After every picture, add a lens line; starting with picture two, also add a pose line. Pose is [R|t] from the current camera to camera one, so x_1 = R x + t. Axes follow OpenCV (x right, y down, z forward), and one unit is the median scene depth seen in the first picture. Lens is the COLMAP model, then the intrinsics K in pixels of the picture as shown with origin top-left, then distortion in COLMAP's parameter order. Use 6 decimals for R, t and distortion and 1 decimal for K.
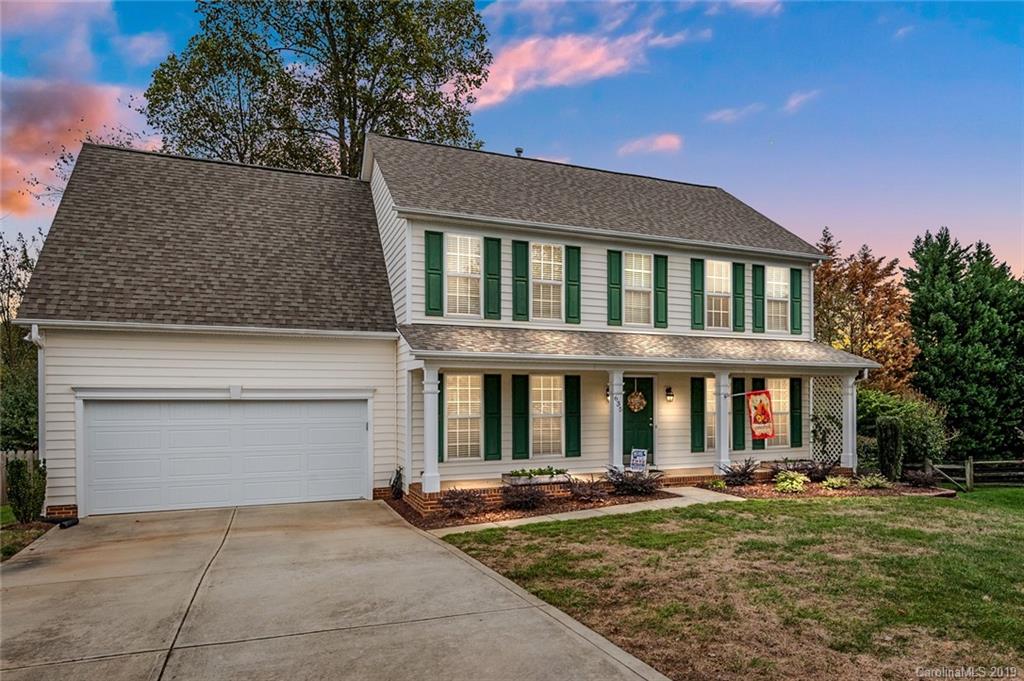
lens RADIAL K [[564.0, 0, 514.3], [0, 564.0, 346.1], [0, 0, 1]] dist [-0.002657, -0.001752]
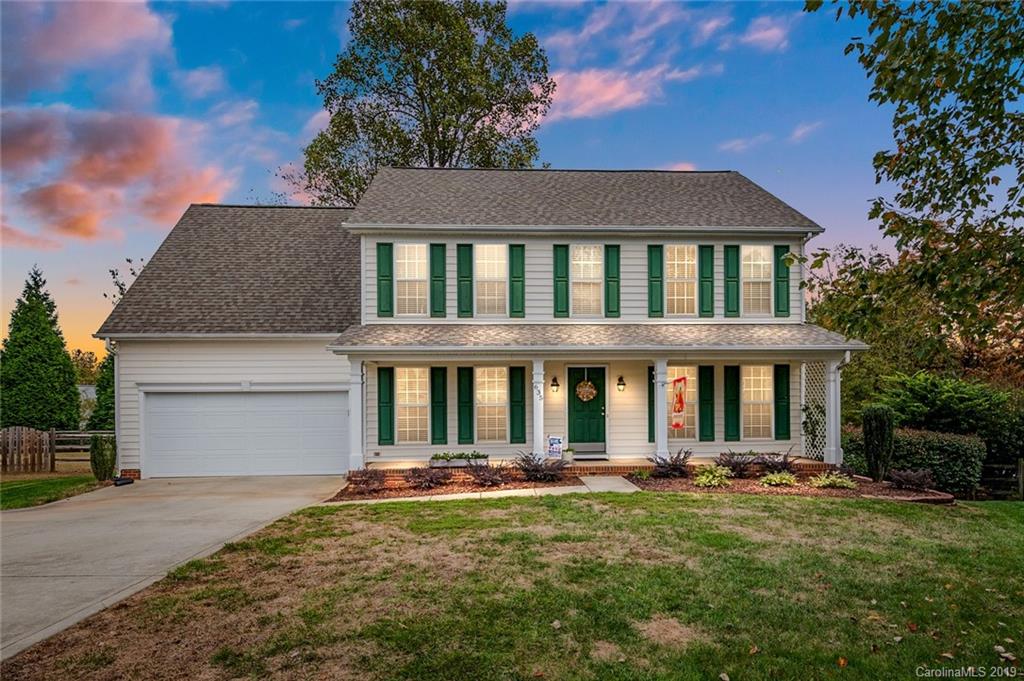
lens RADIAL K [[481.6, 0, 512.1], [0, 481.6, 351.6], [0, 0, 1]] dist [-0.000331, 0.000106]
pose [[0.951473, -0.029818, -0.306285, 0.359085], [0.035041, 0.999319, 0.011568, 0.012435], [0.305732, -0.021739, 0.951870, 0.132719]]
